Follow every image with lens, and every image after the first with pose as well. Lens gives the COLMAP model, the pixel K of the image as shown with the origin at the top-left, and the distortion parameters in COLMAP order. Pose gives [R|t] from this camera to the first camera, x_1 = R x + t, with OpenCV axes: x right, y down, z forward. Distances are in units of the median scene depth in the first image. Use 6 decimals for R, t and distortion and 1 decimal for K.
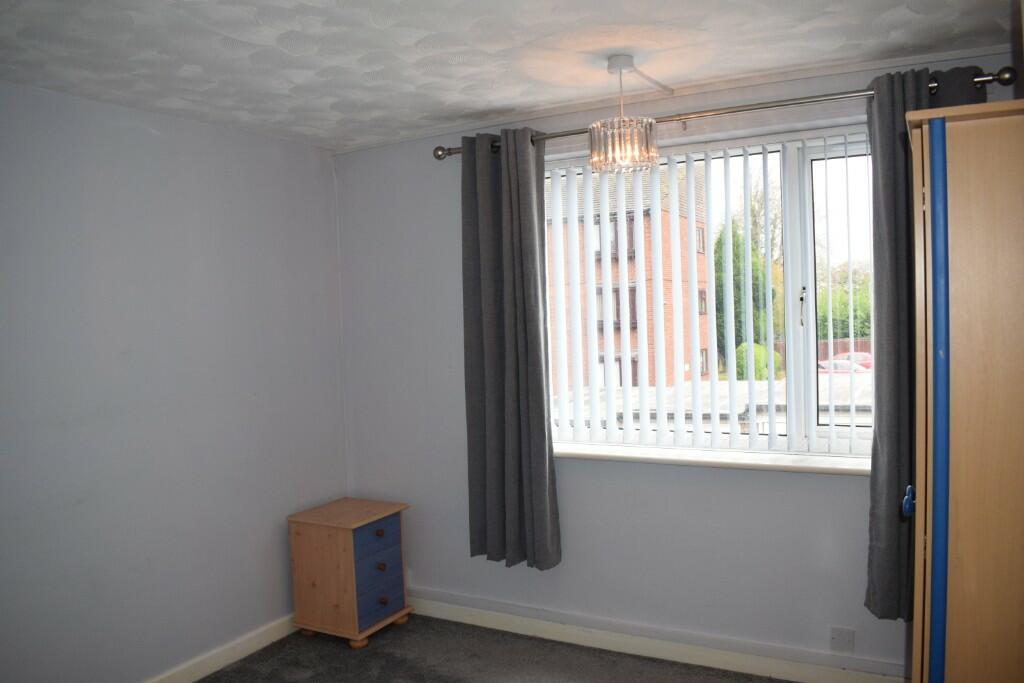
lens RADIAL K [[822.7, 0, 510.5], [0, 822.7, 362.6], [0, 0, 1]] dist [-0.060743, -0.001126]
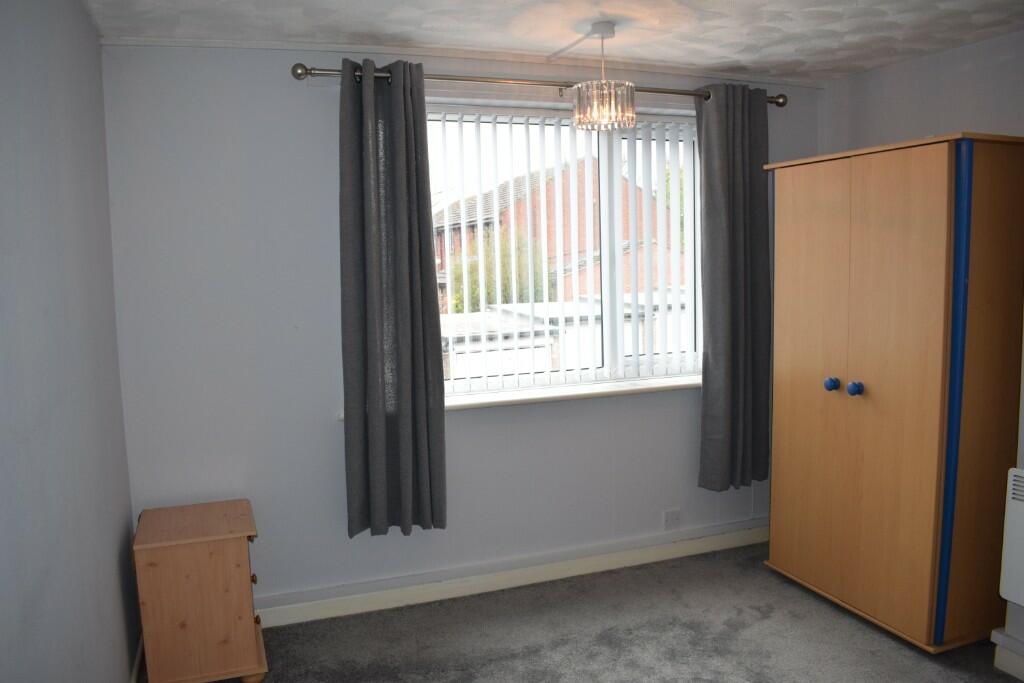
lens RADIAL K [[799.6, 0, 509.7], [0, 799.6, 348.4], [0, 0, 1]] dist [-0.094182, 0.014011]
pose [[0.652448, -0.066869, 0.754877, -0.607744], [0.048983, 0.997738, 0.046045, 0.001217], [-0.756249, 0.006935, 0.654248, 0.329783]]
